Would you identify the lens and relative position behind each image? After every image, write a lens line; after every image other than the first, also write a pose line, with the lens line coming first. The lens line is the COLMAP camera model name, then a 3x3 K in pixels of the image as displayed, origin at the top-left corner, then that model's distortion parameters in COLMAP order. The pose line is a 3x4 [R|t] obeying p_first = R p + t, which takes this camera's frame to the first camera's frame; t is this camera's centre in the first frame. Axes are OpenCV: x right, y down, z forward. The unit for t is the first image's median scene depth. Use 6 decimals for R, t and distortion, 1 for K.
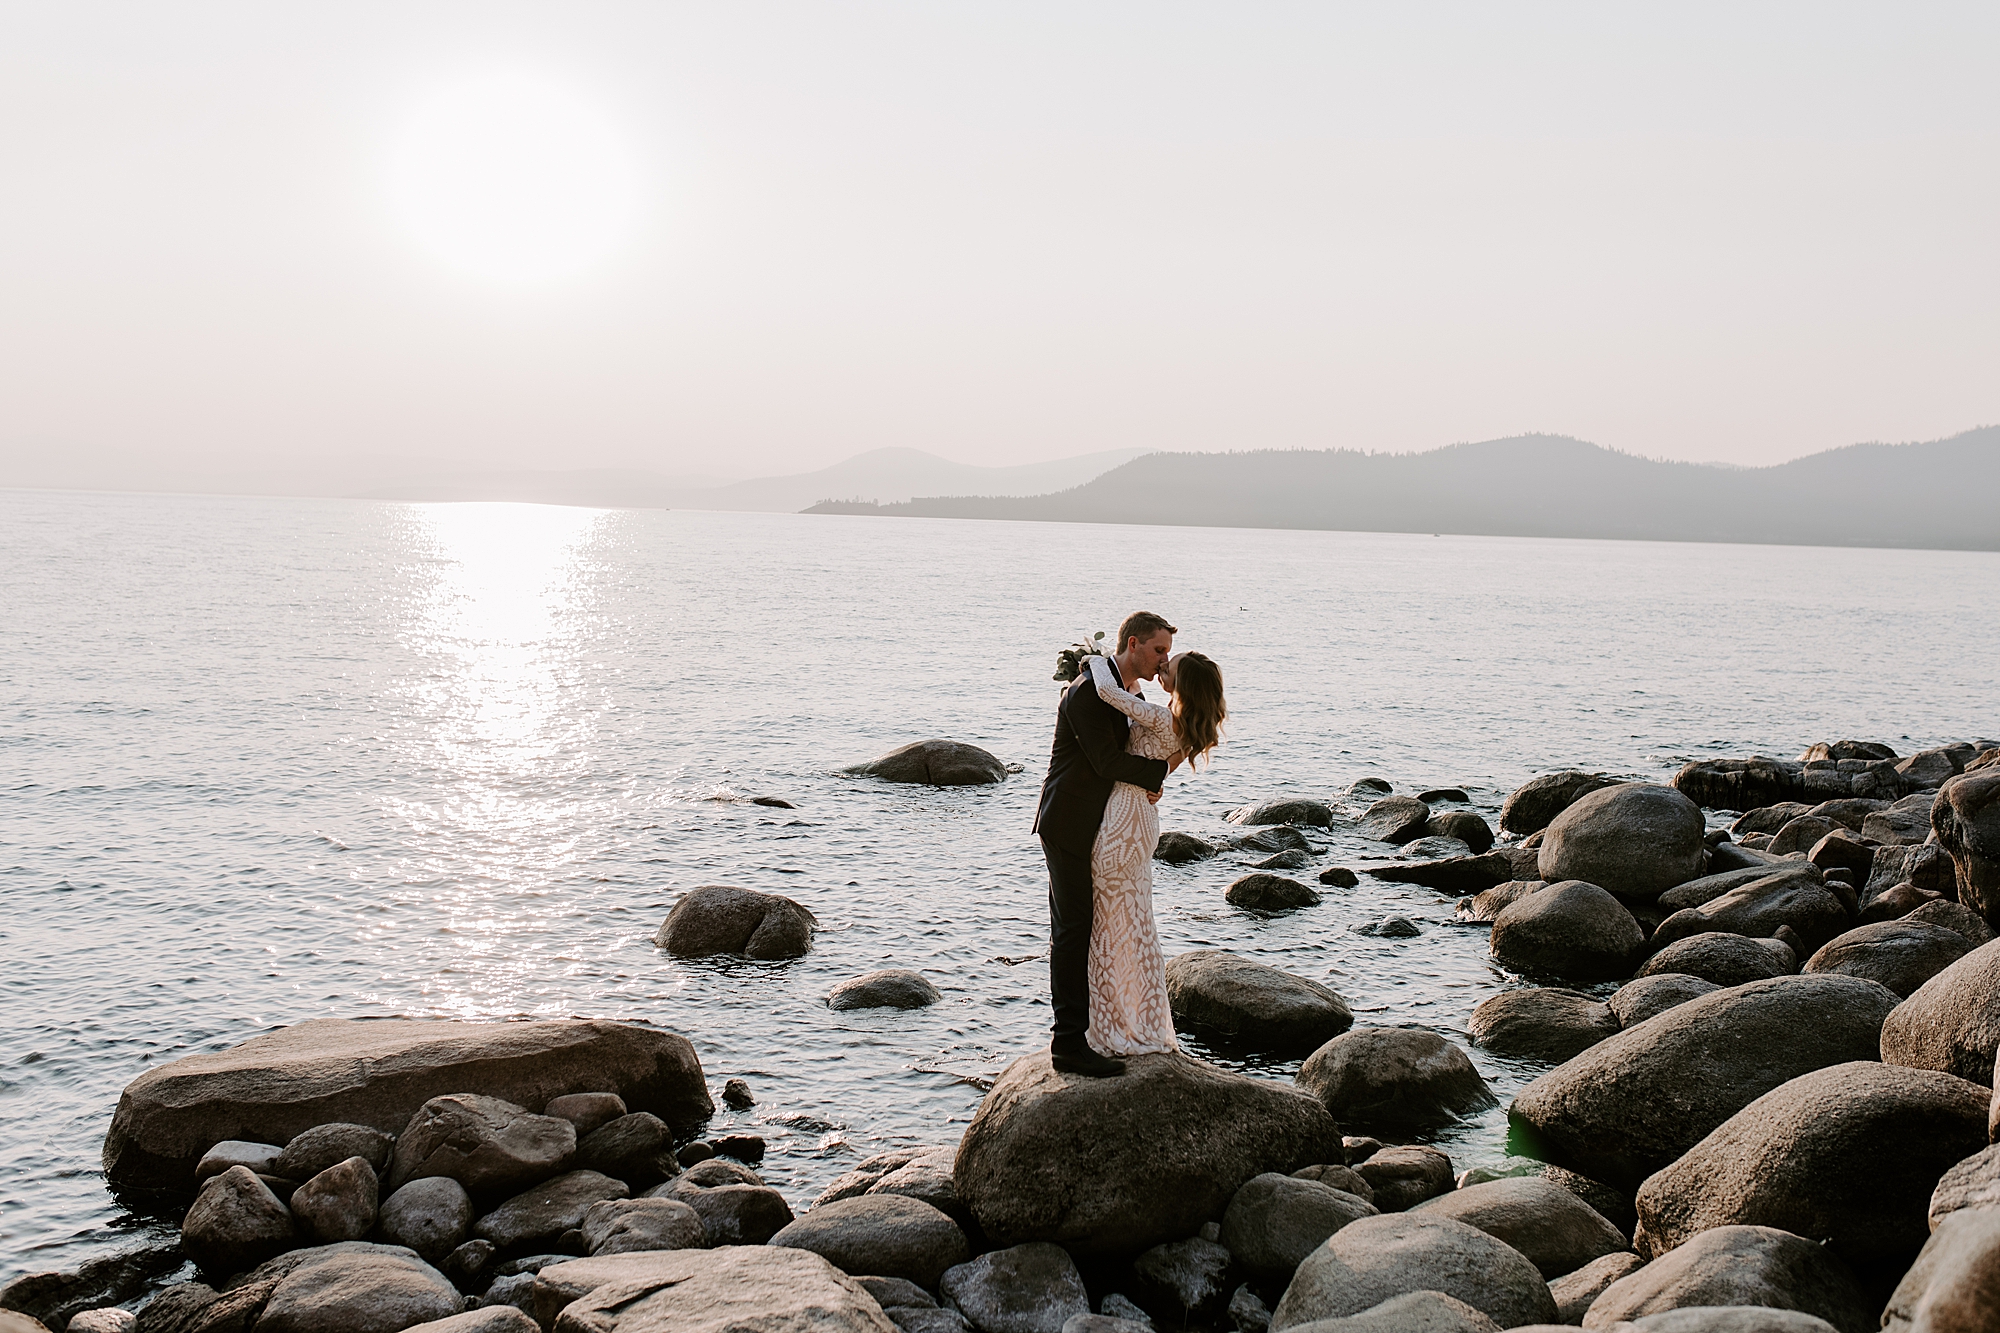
lens RADIAL K [[1909.7, 0, 1007.9], [0, 1909.7, 682.1], [0, 0, 1]] dist [0.002413, 0.000000]
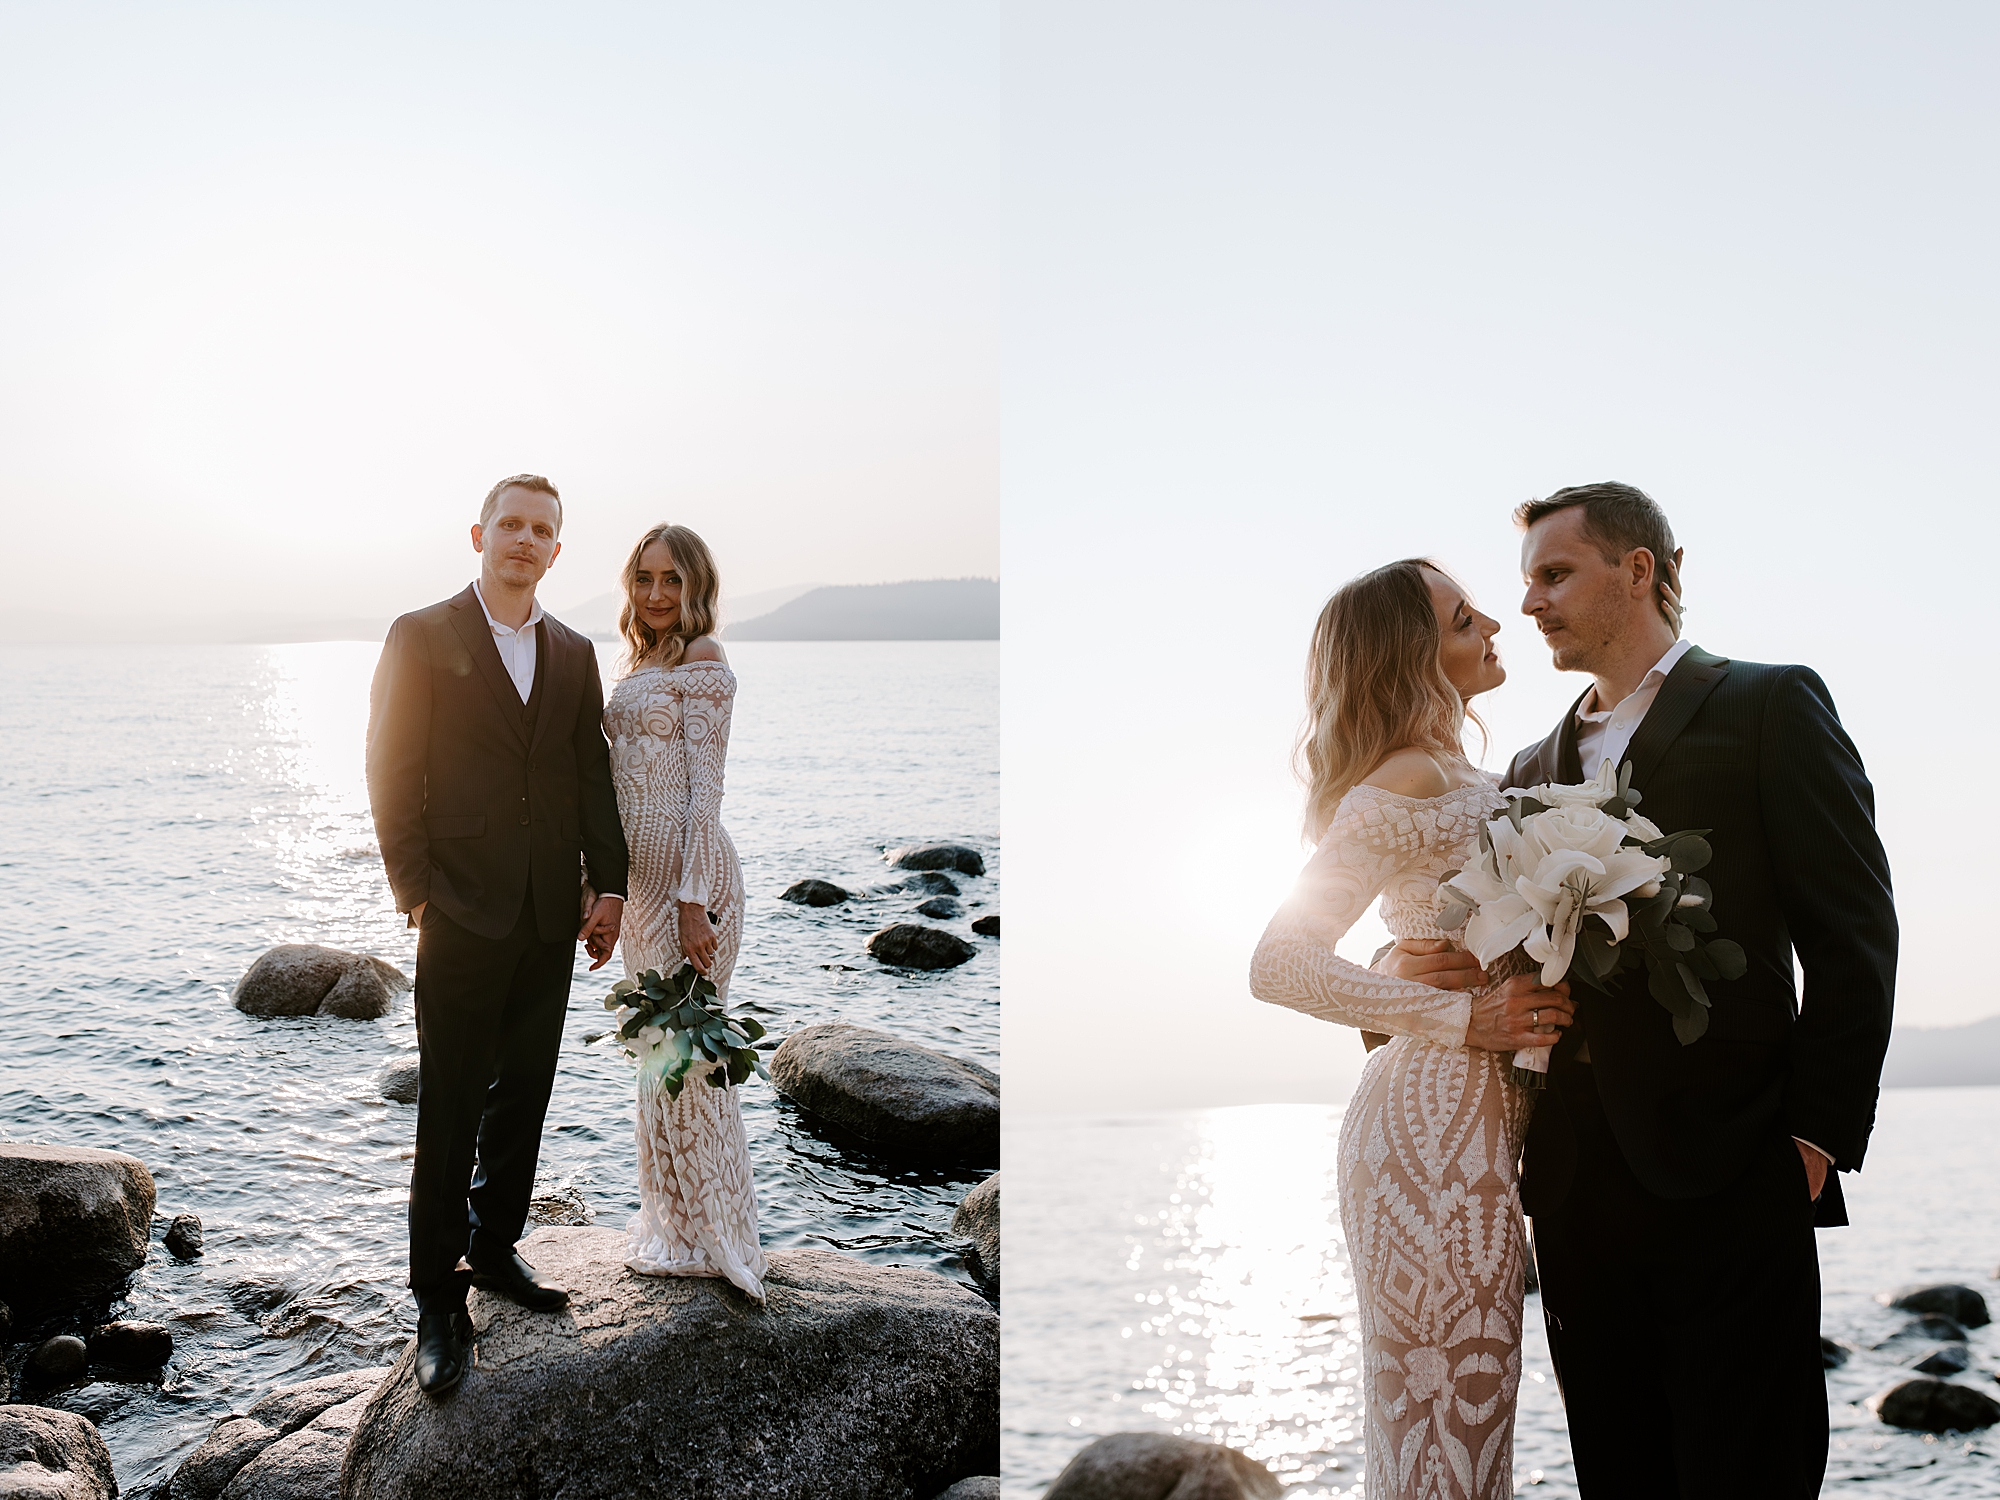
lens RADIAL K [[1926.7, 0, 999.4], [0, 1926.7, 752.2], [0, 0, 1]] dist [-0.102736, 0.000000]
pose [[0.984147, 0.000113, 0.177355, 0.037100], [-0.002227, 0.999929, 0.011721, 0.024542], [-0.177341, -0.011930, 0.984077, 0.264709]]
